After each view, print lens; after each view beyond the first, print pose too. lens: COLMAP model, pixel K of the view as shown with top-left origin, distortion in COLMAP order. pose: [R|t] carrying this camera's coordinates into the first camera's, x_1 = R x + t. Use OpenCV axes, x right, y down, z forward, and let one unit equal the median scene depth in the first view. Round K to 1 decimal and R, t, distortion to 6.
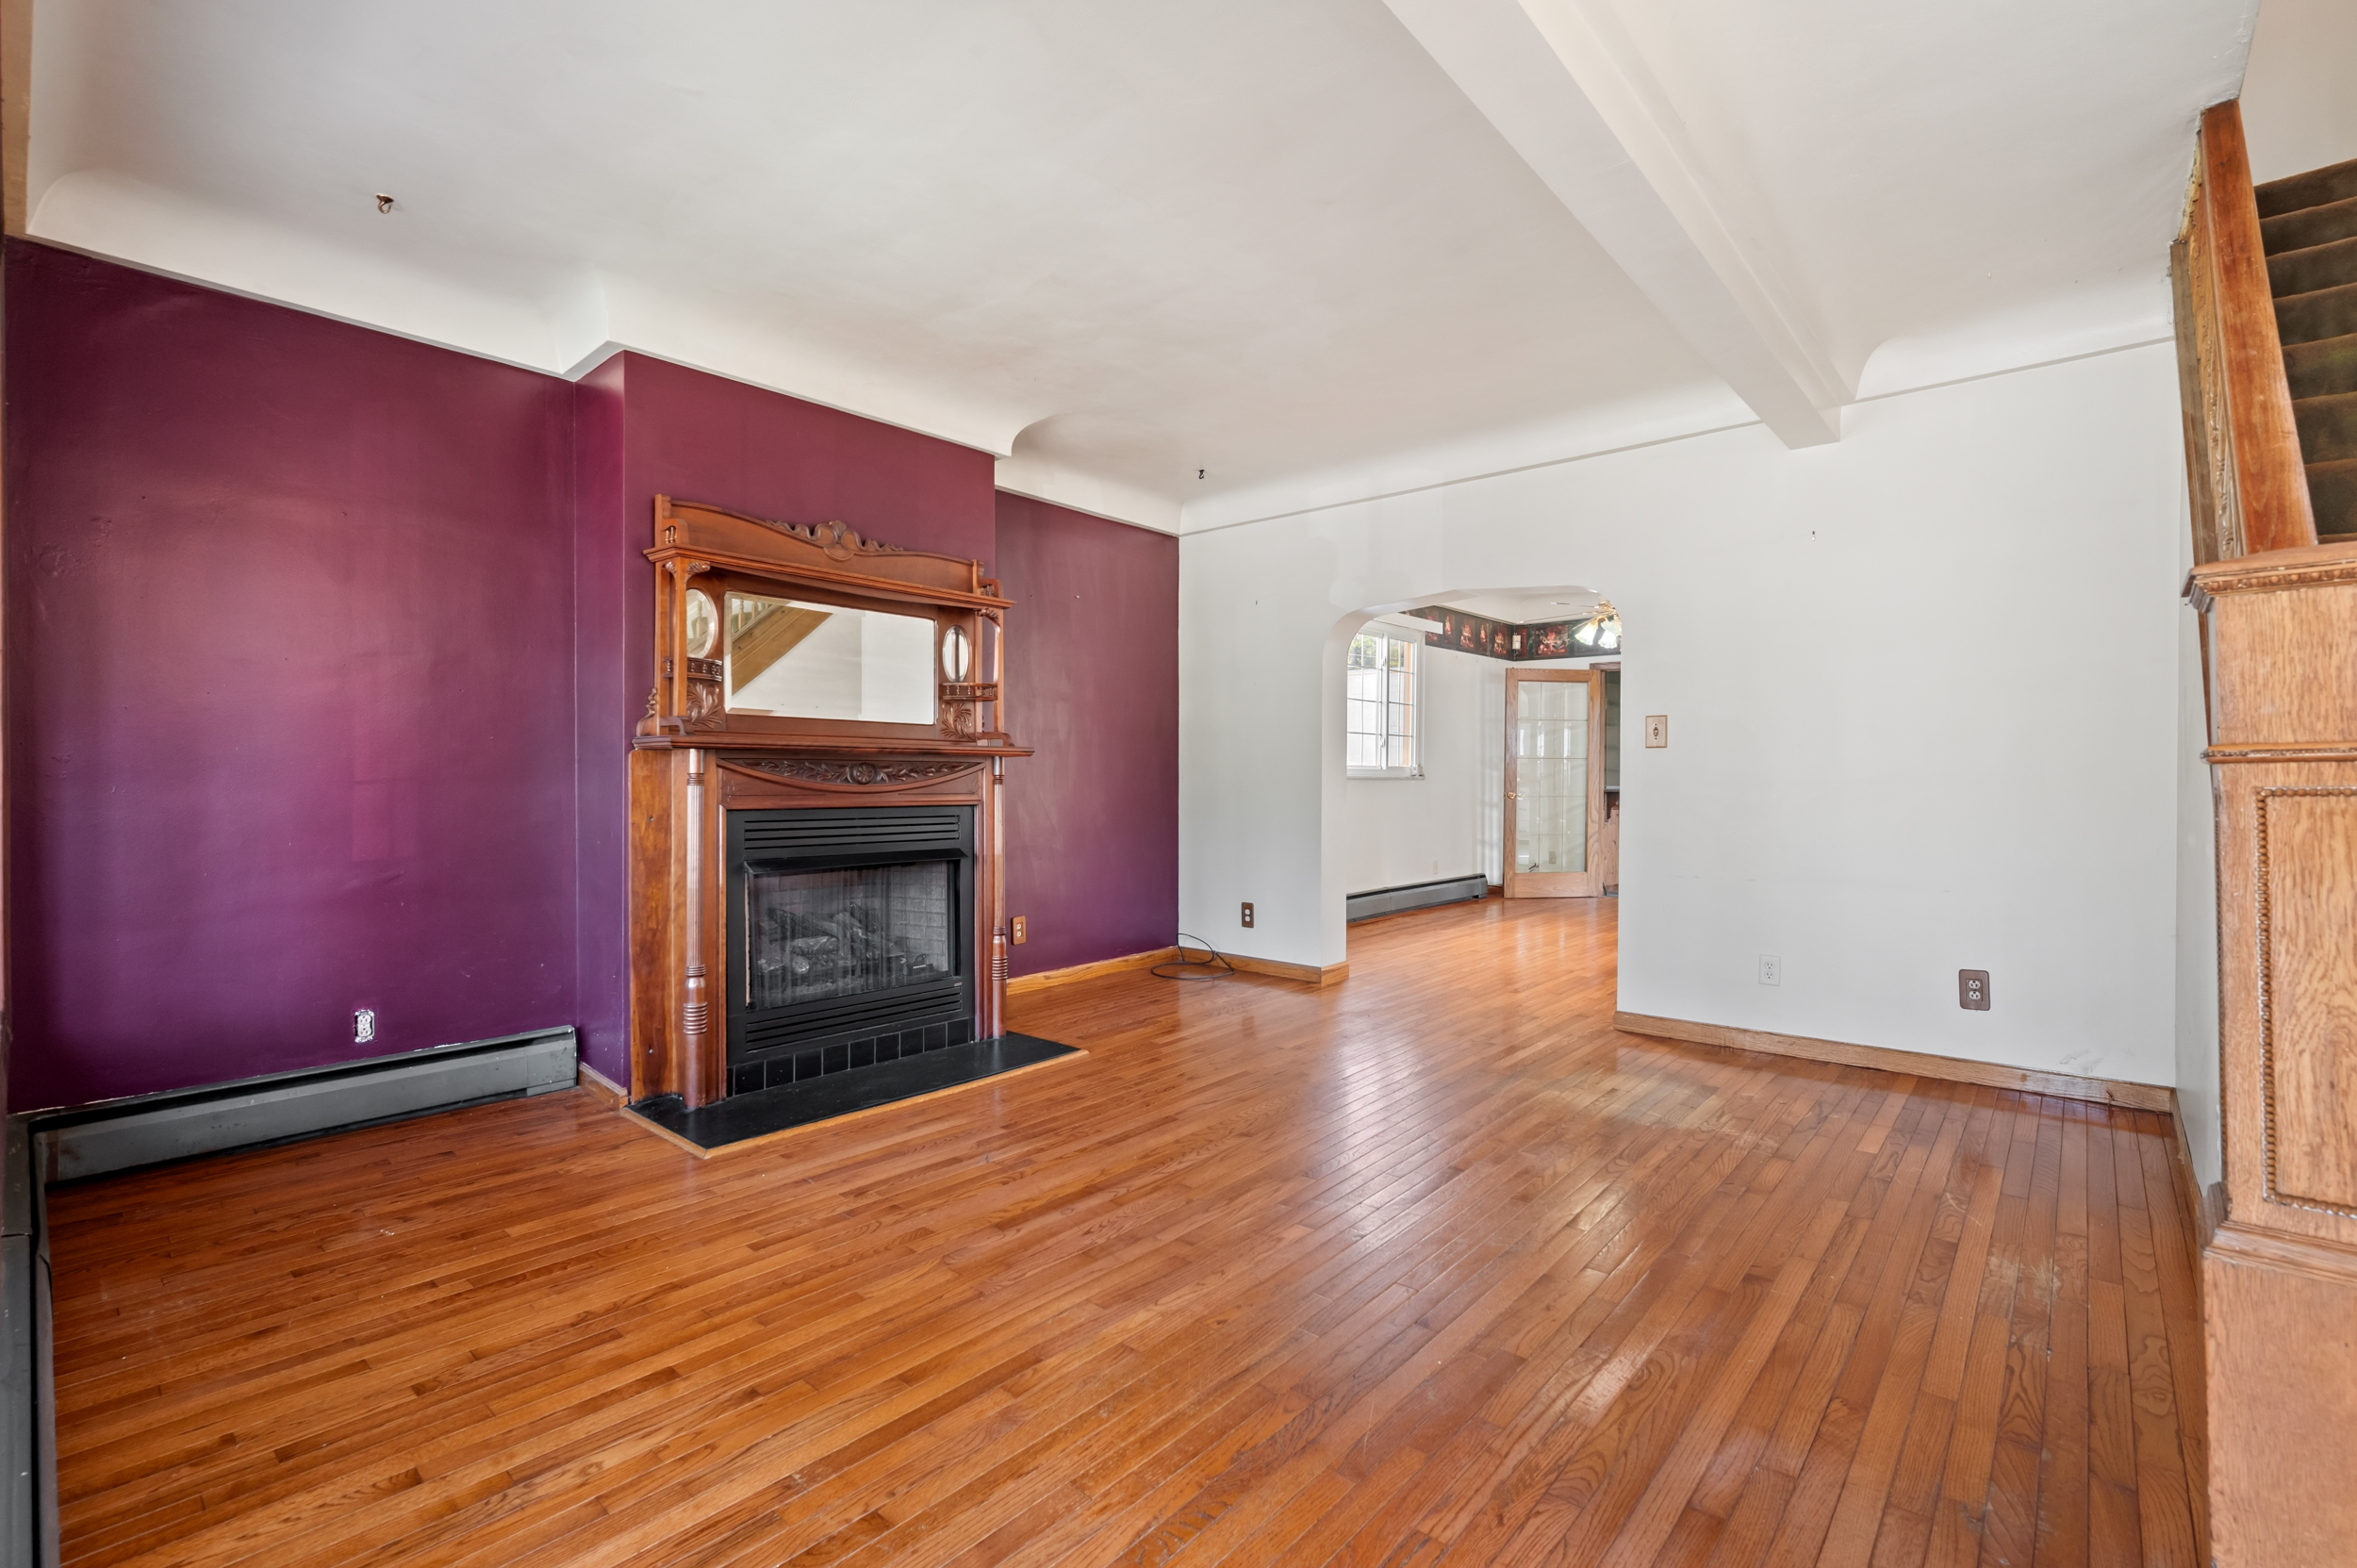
lens RADIAL K [[1038.9, 0, 1178.5], [0, 1038.9, 784.0], [0, 0, 1]] dist [0.000133, 0.000070]
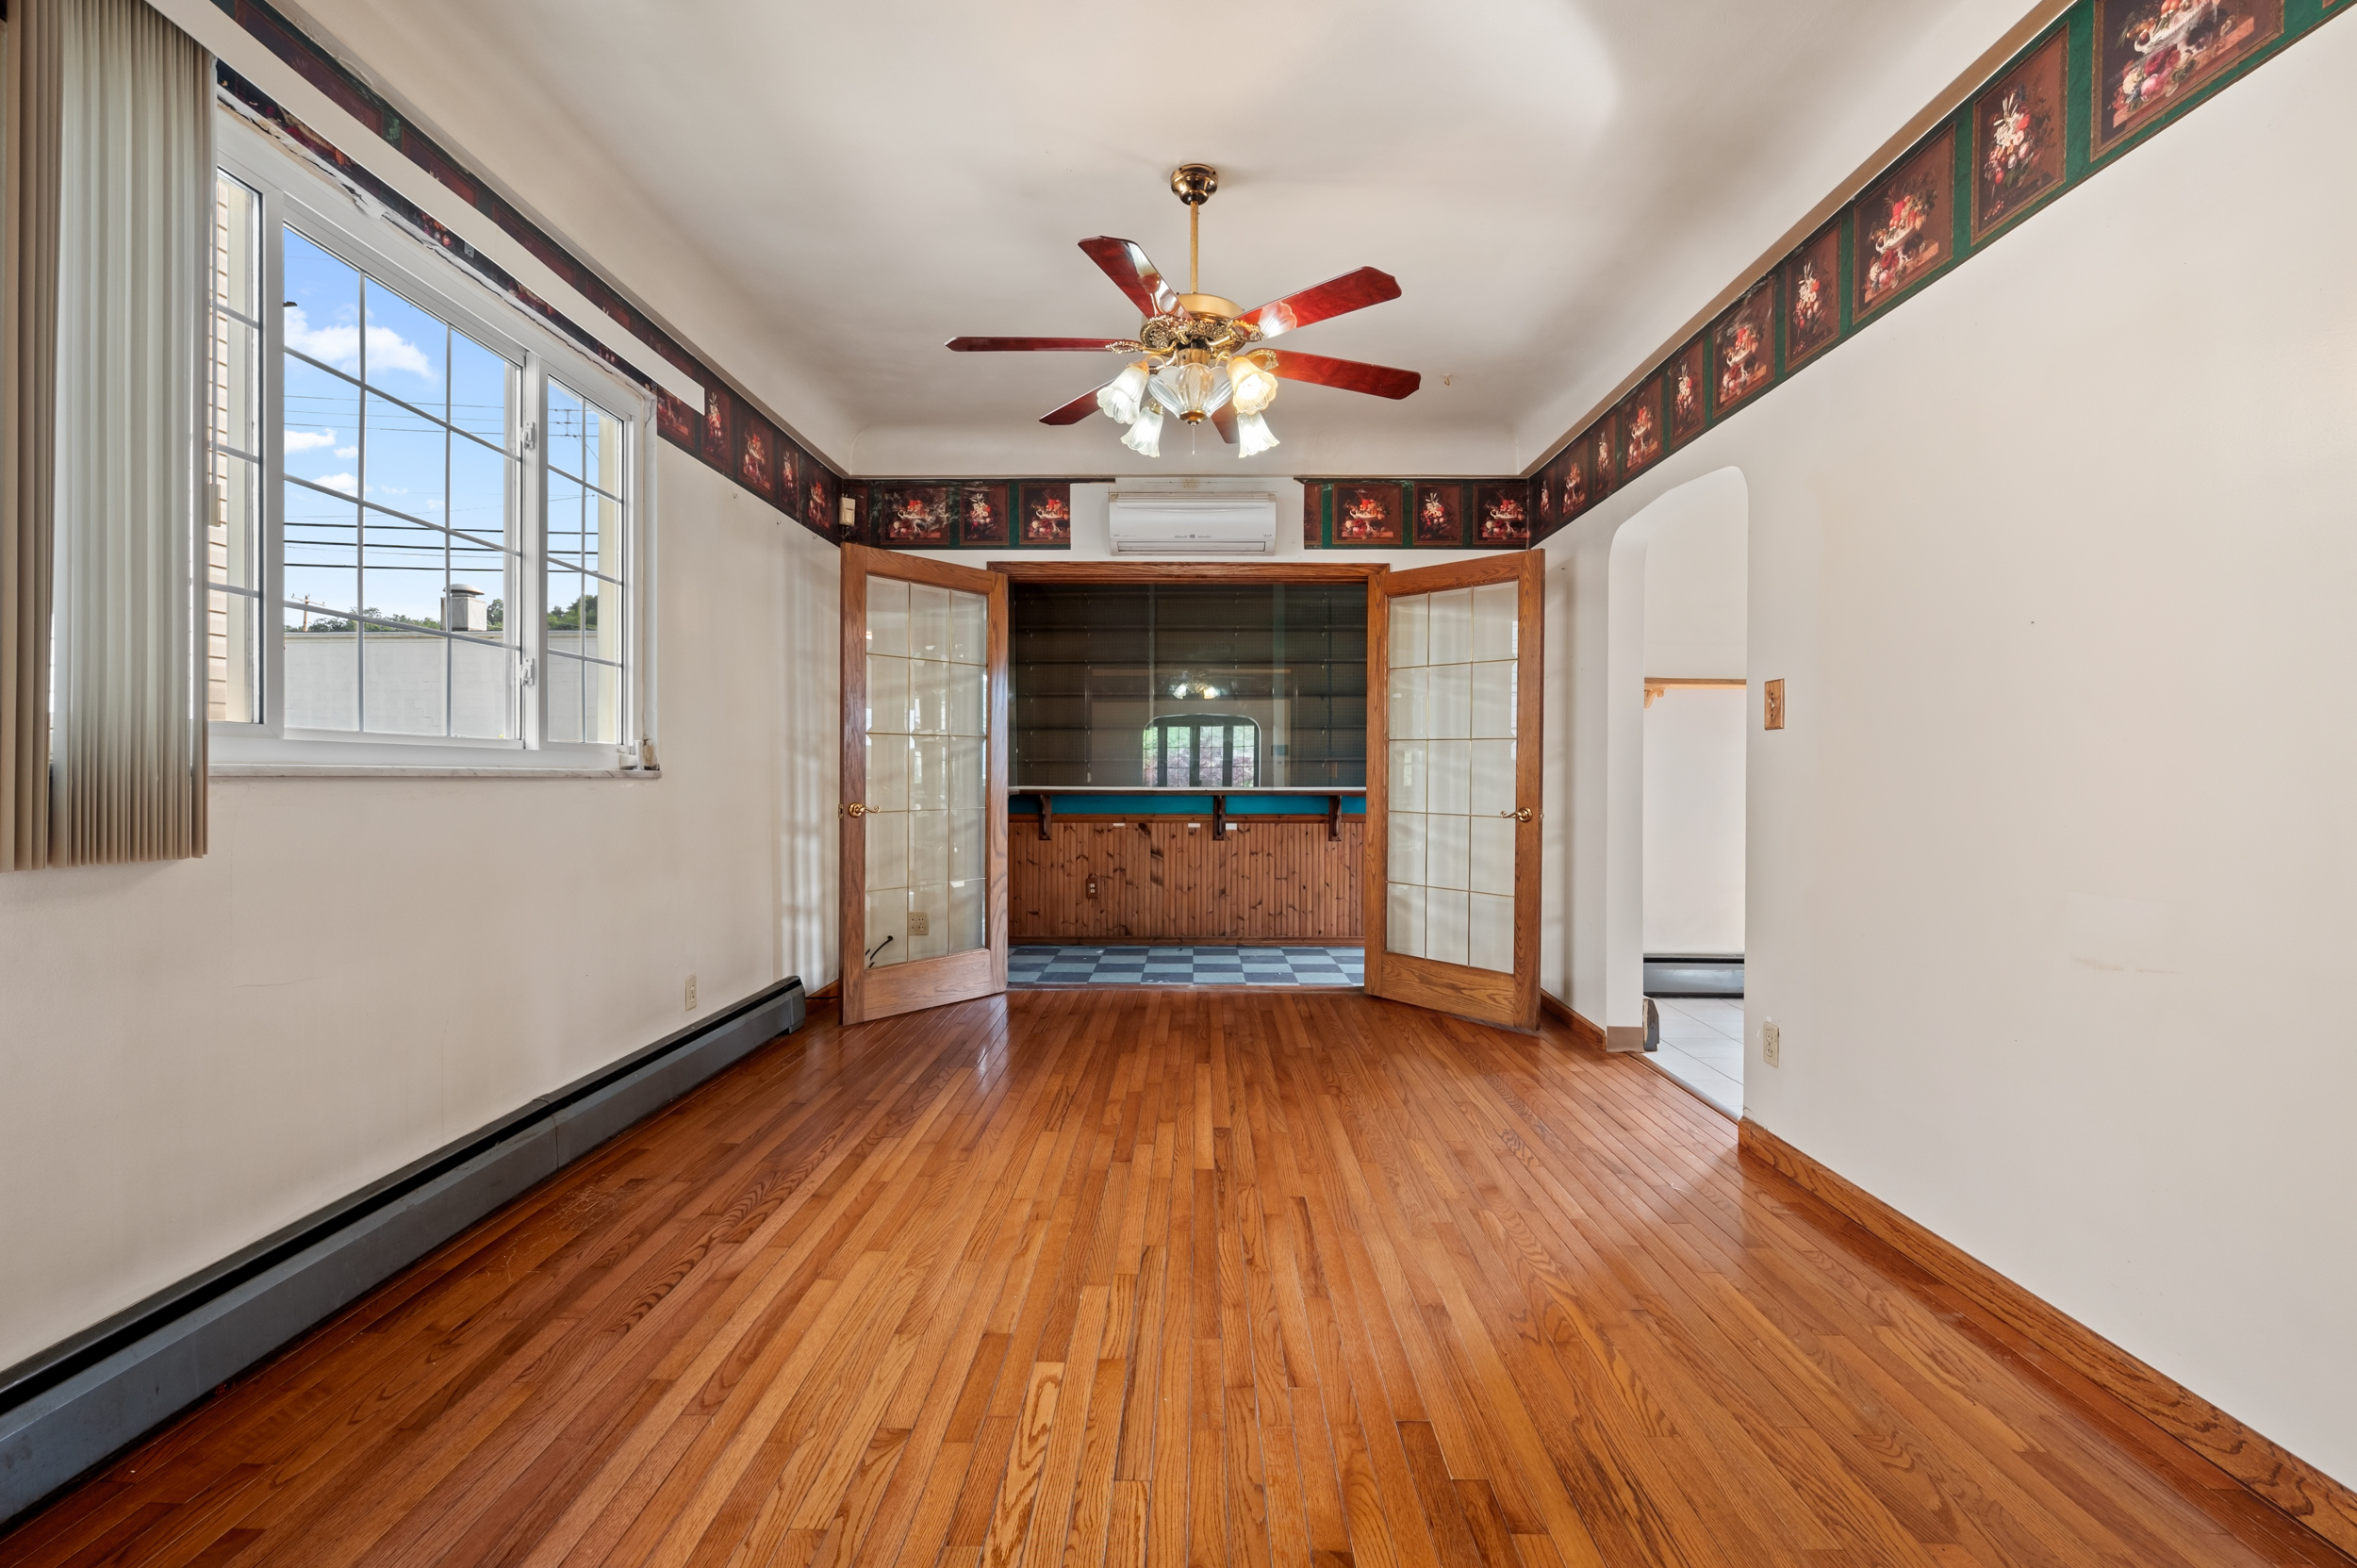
lens RADIAL K [[1038.9, 0, 1178.5], [0, 1038.9, 784.0], [0, 0, 1]] dist [0.000133, 0.000070]
pose [[0.762210, -0.007453, 0.647287, 0.301655], [0.006425, 0.999972, 0.003948, -0.004905], [-0.647298, 0.001149, 0.762236, 1.307206]]
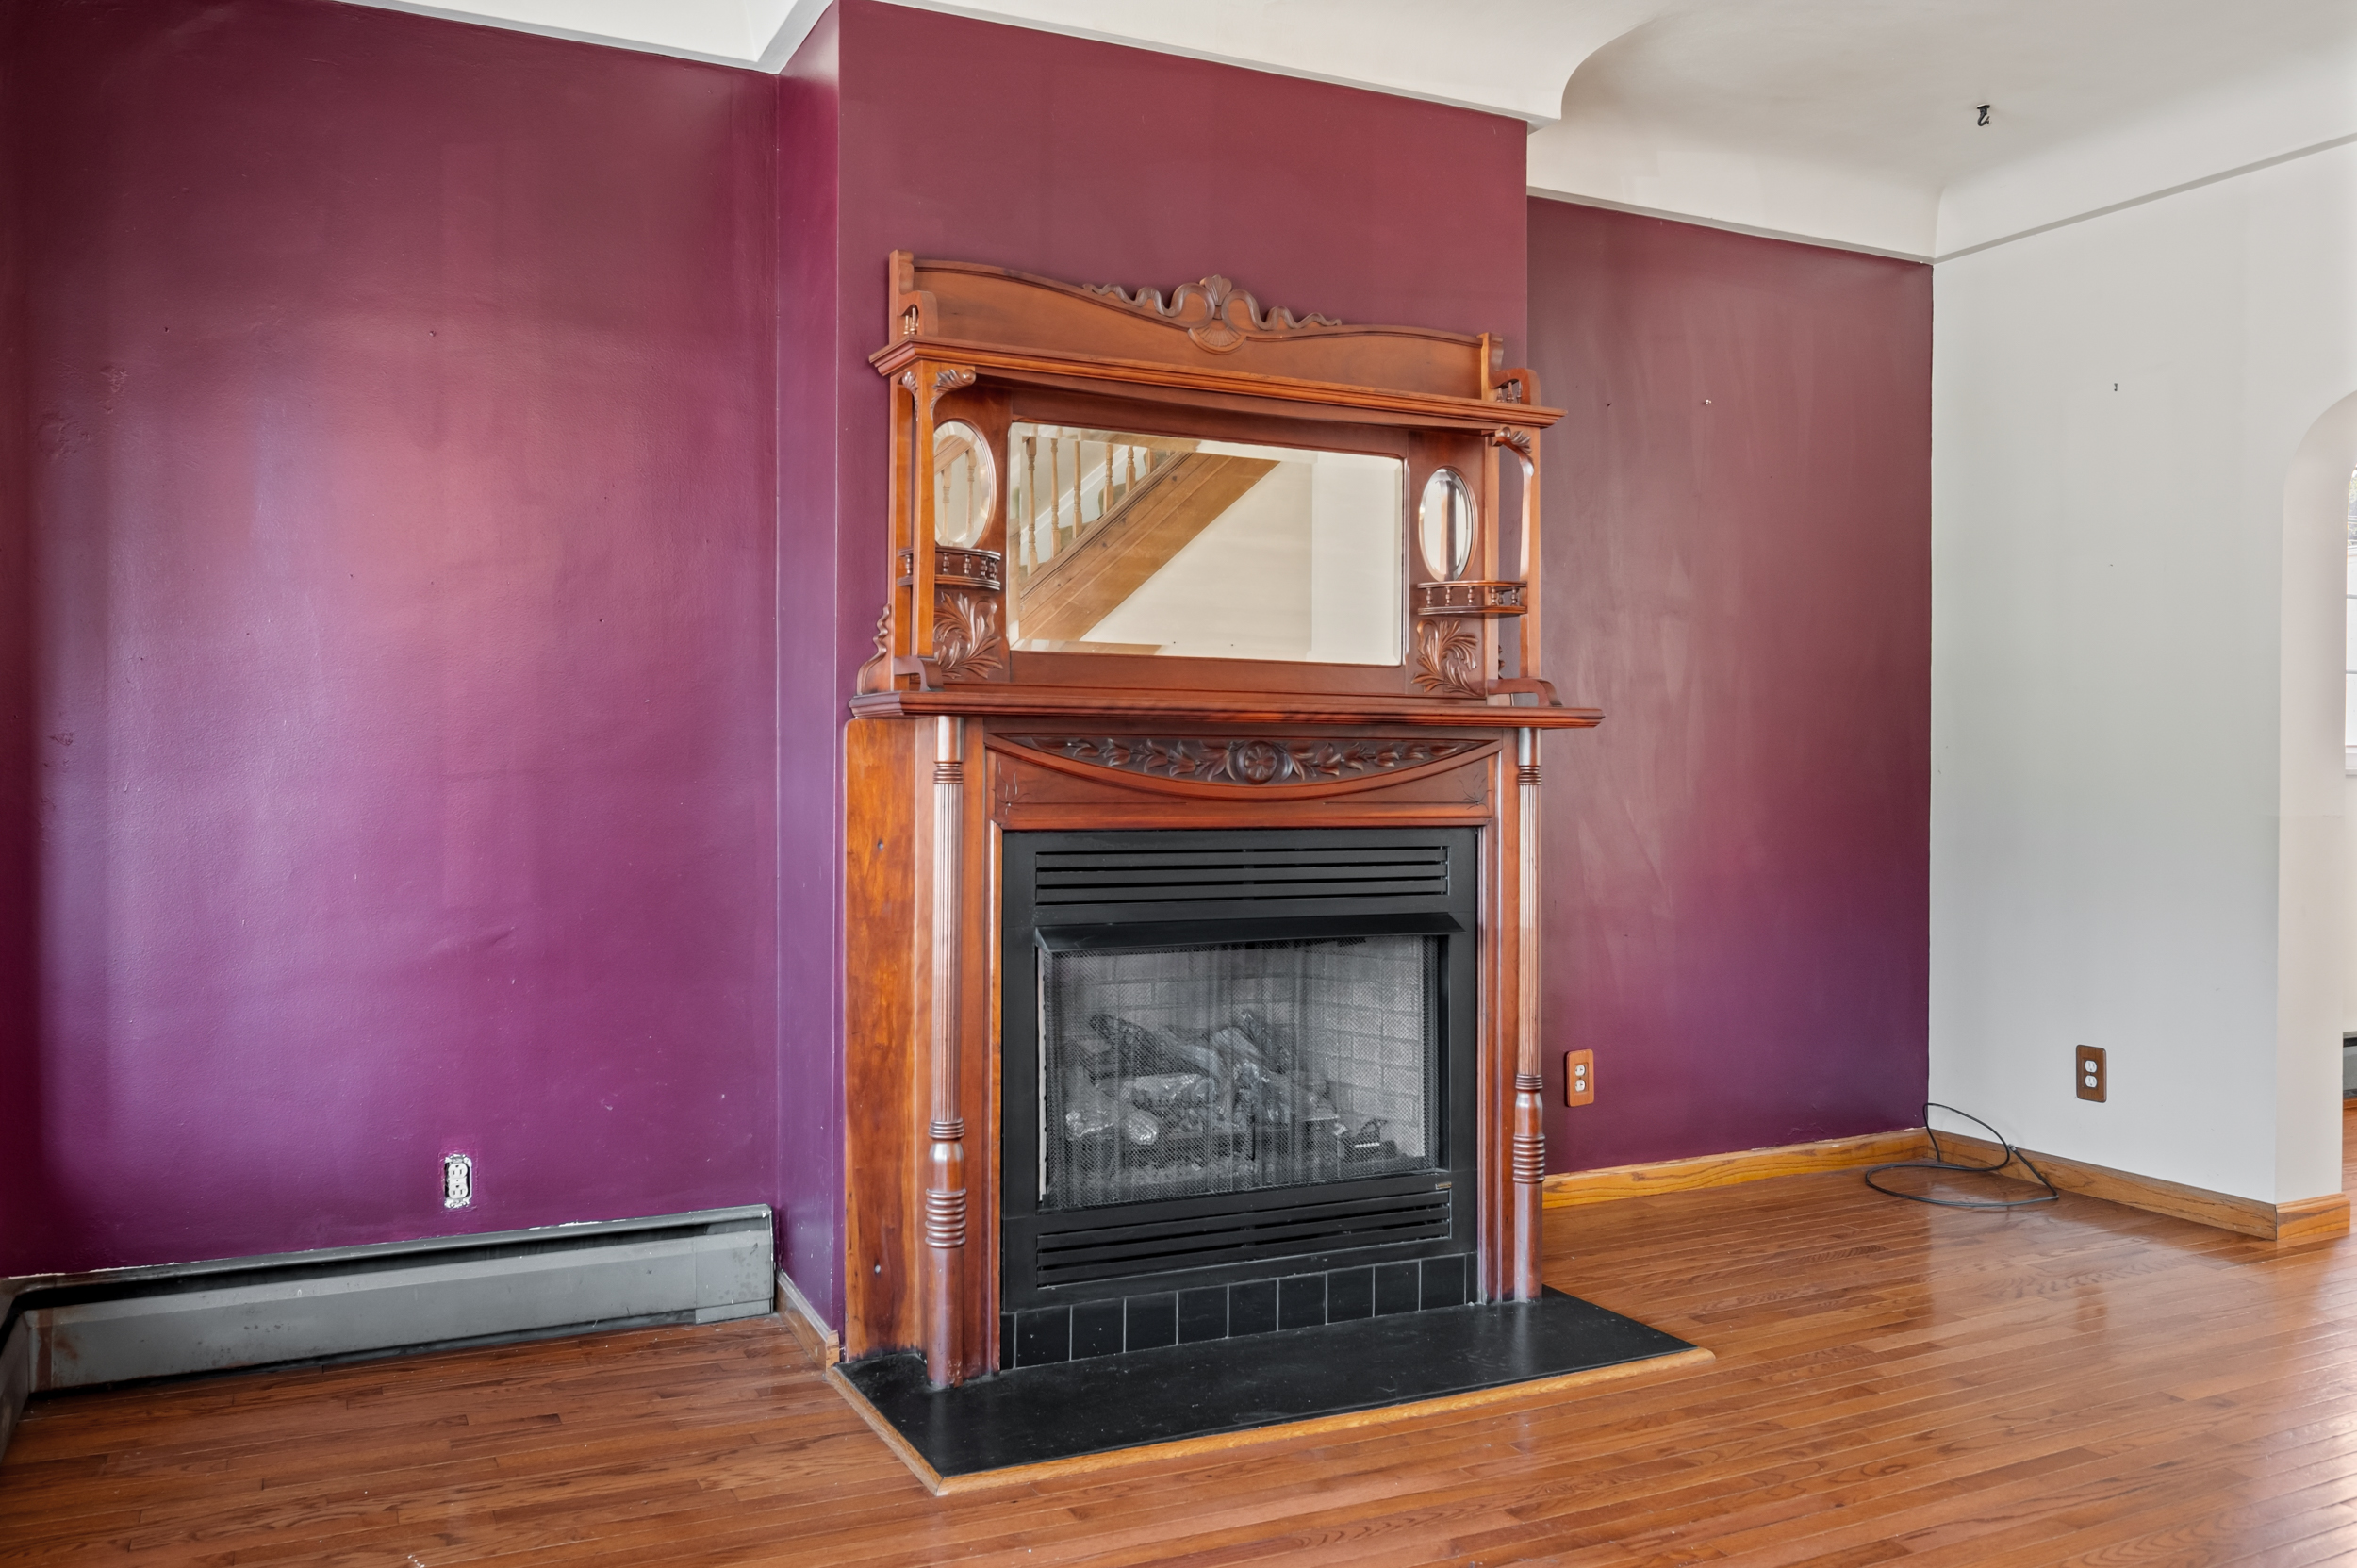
lens RADIAL K [[1855.6, 0, 1174.8], [0, 1855.6, 781.2], [0, 0, 1]] dist [-0.004539, -0.004776]
pose [[0.923391, 0.003395, -0.383846, 0.010545], [-0.003891, 0.999992, -0.000516, -0.000092], [0.383841, 0.001970, 0.923397, 0.145994]]
